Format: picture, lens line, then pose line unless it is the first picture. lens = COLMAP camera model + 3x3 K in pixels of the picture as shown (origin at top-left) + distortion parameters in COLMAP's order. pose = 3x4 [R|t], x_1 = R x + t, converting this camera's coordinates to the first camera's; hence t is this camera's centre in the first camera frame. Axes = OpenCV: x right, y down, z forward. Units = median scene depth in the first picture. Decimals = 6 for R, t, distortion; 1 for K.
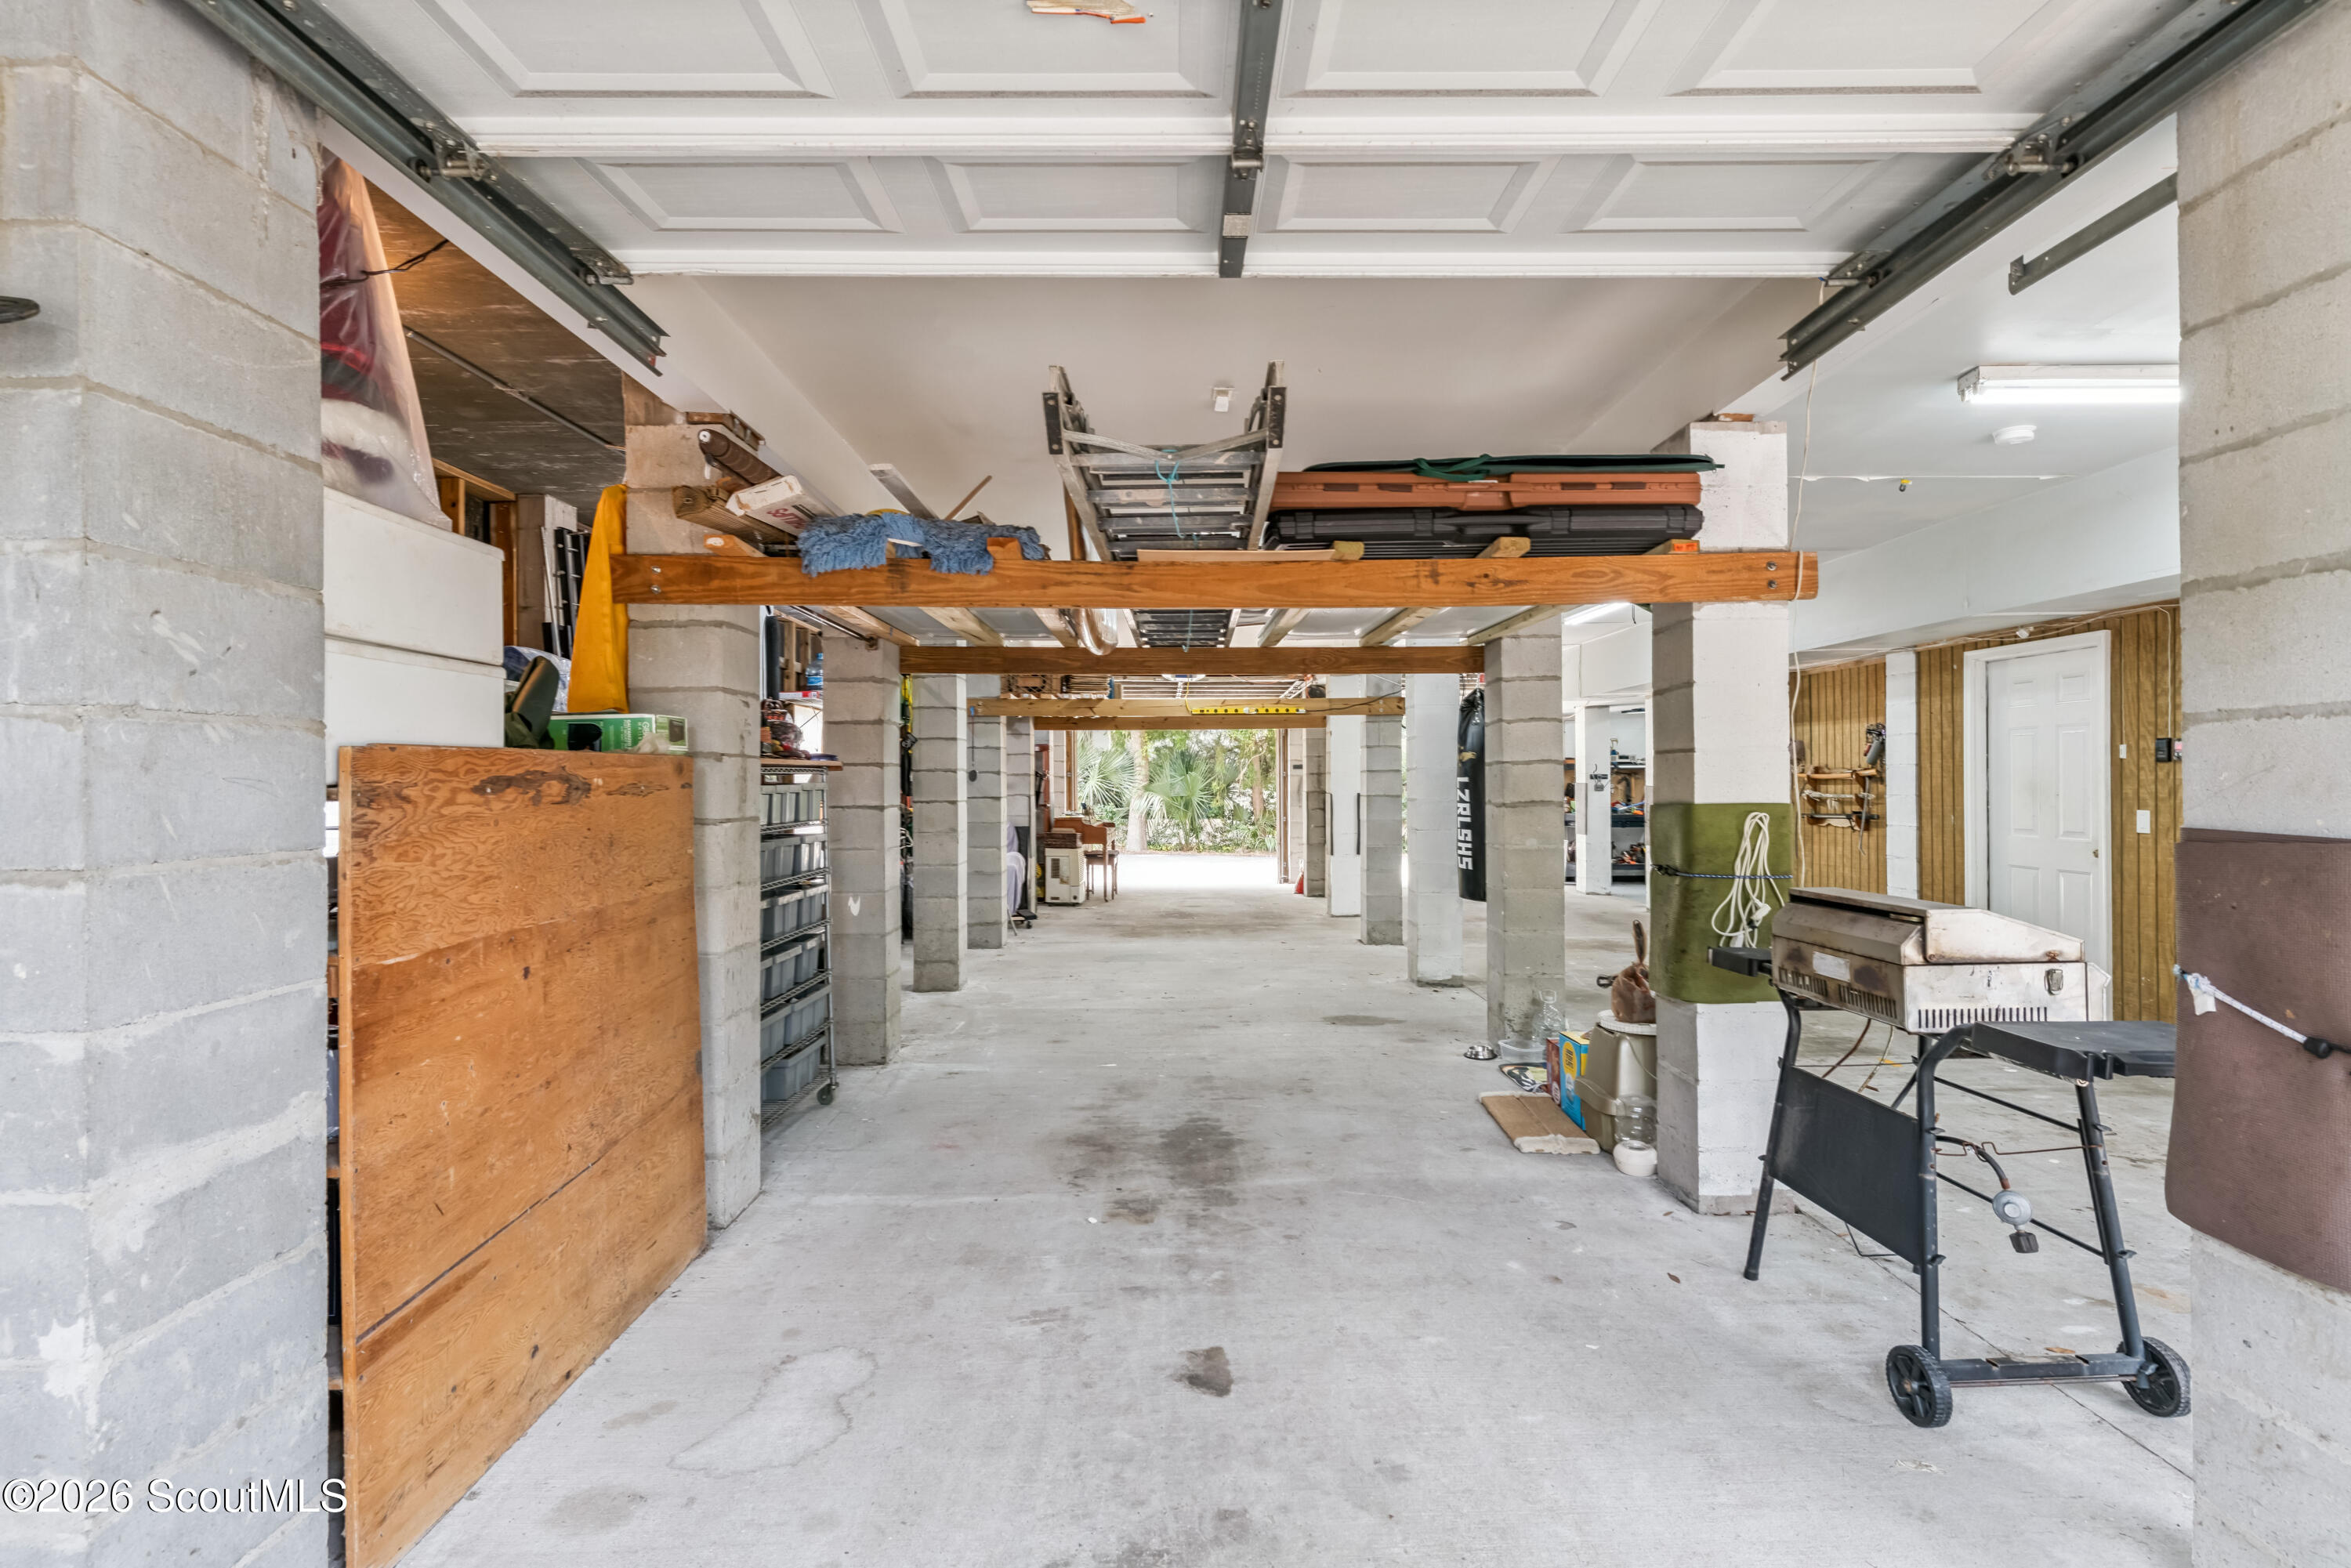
lens RADIAL K [[1105.3, 0, 1187.0], [0, 1105.3, 781.2], [0, 0, 1]] dist [0.001218, -0.000266]
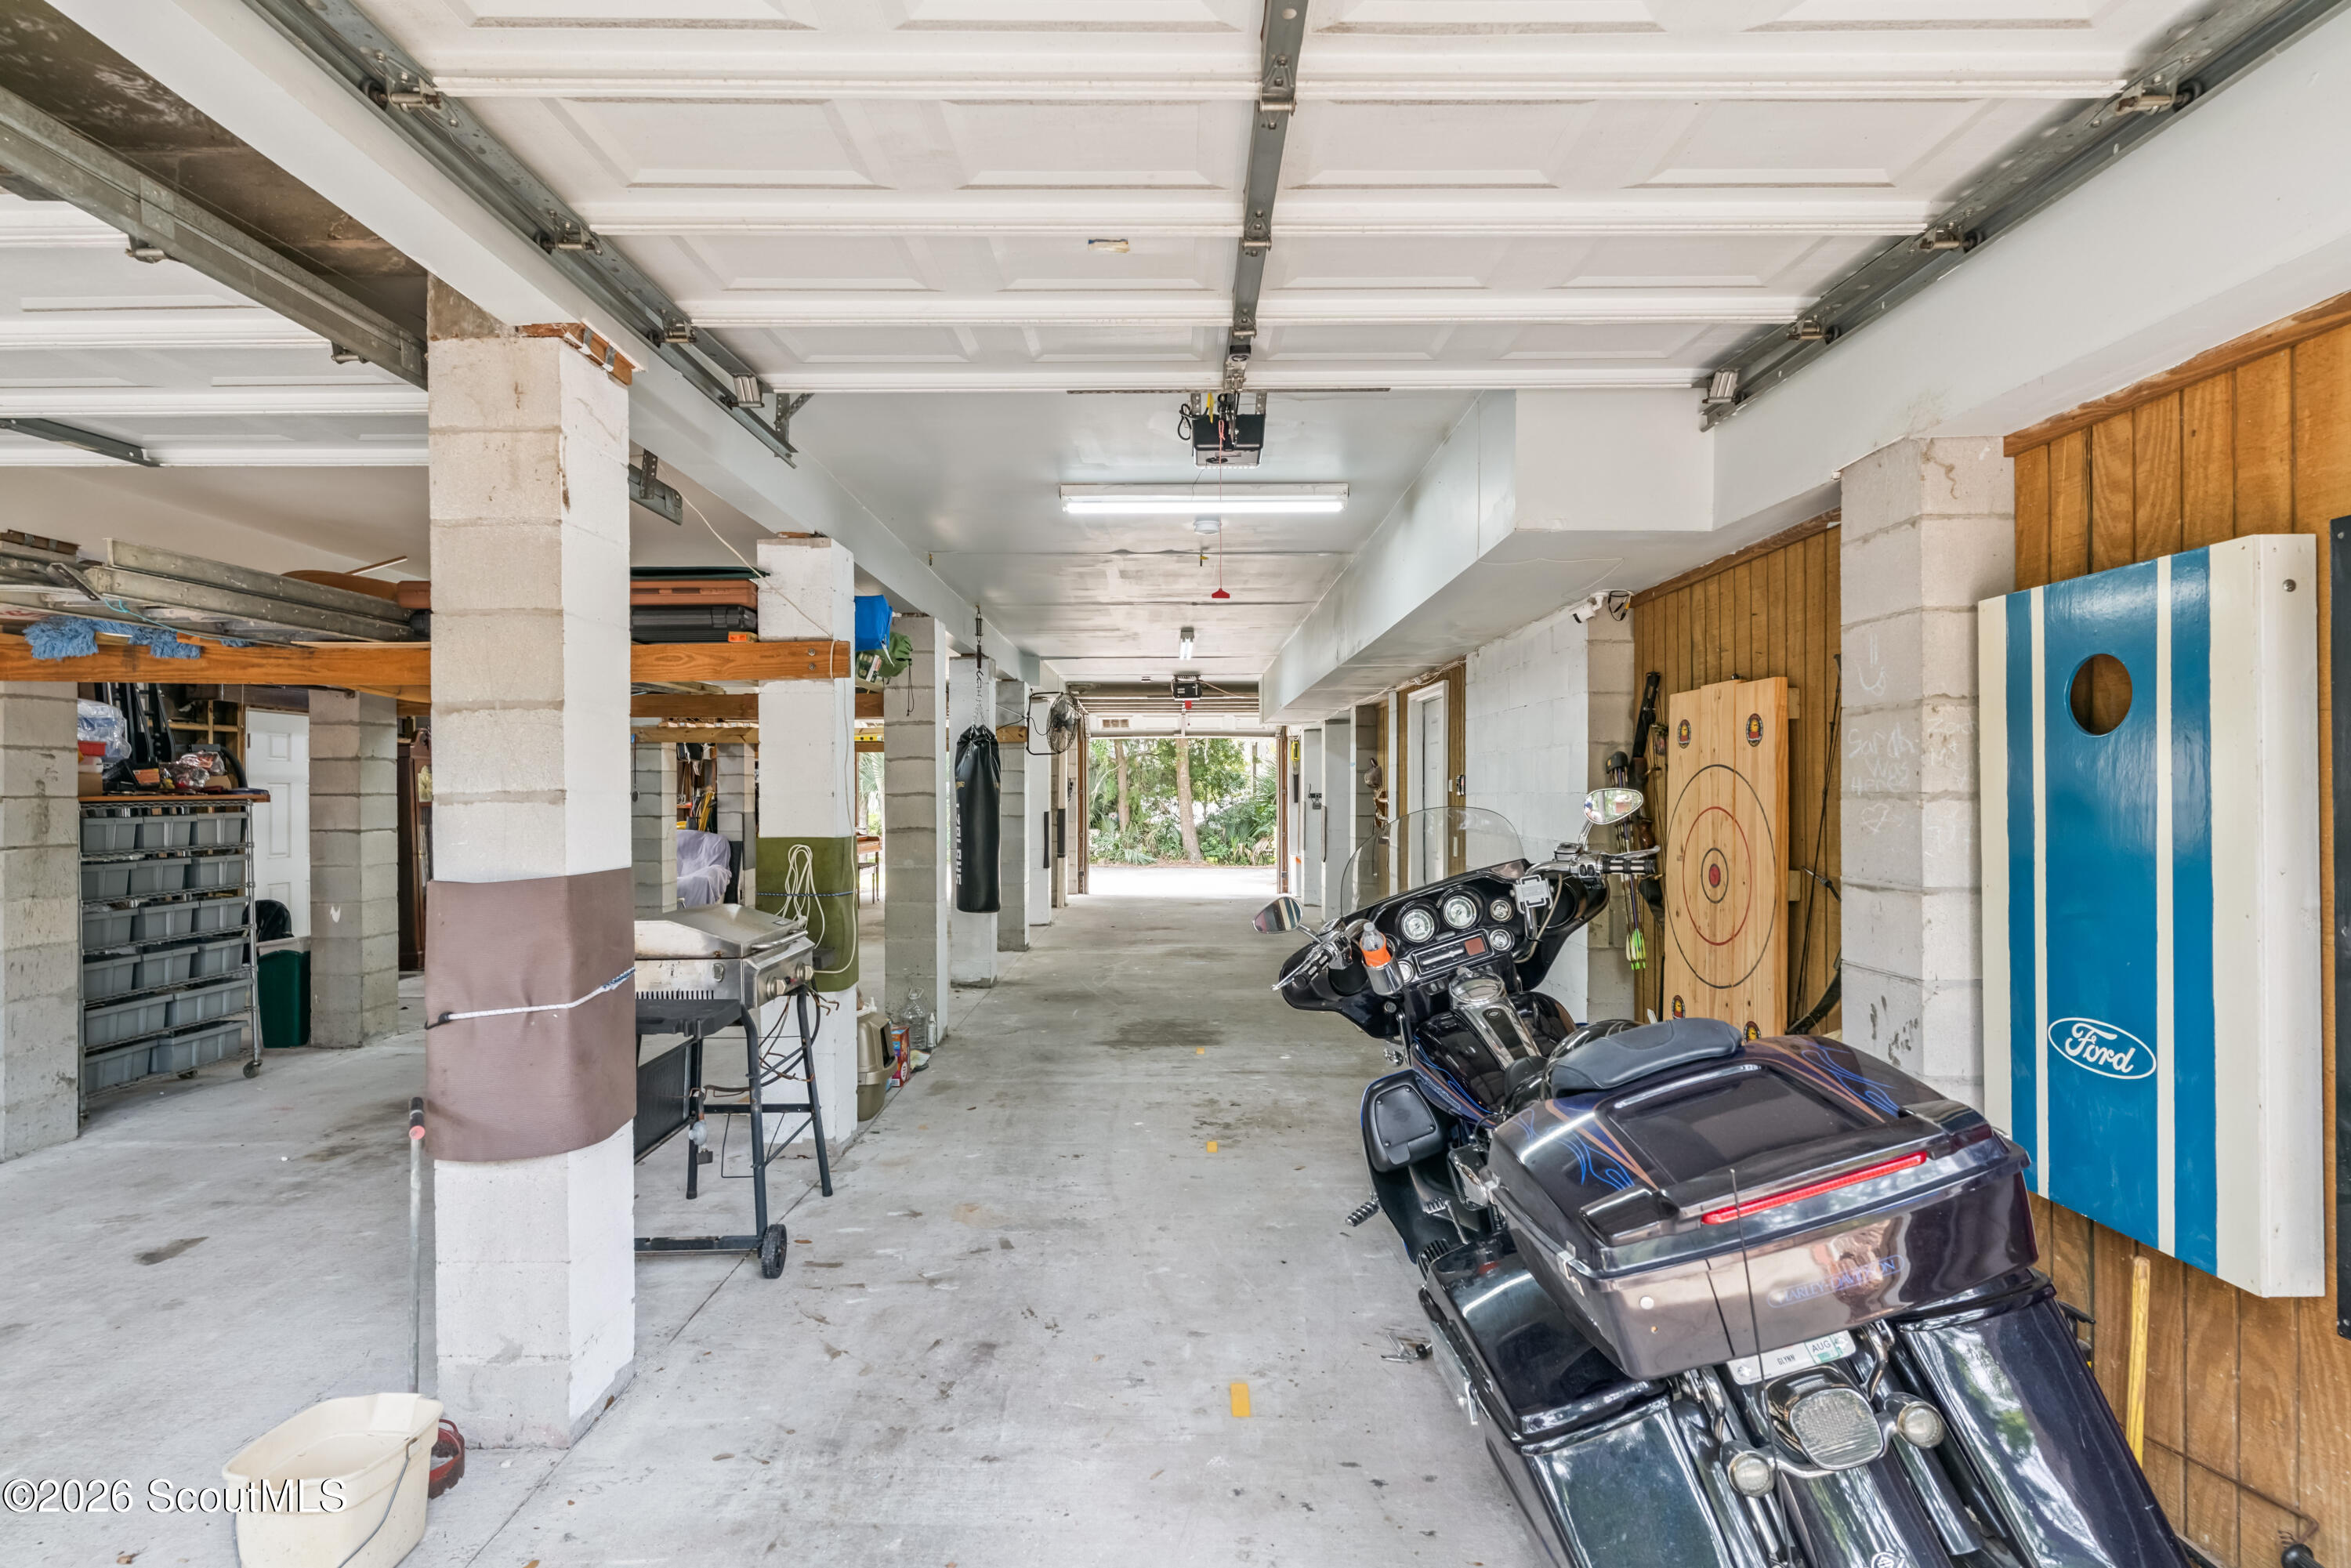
lens RADIAL K [[1105.3, 0, 1164.8], [0, 1105.3, 787.2], [0, 0, 1]] dist [0.001218, -0.000266]
pose [[0.999897, 0.003182, -0.013989, 0.970565], [-0.003226, 0.999990, -0.003145, -0.035825], [0.013979, 0.003189, 0.999897, -0.280257]]
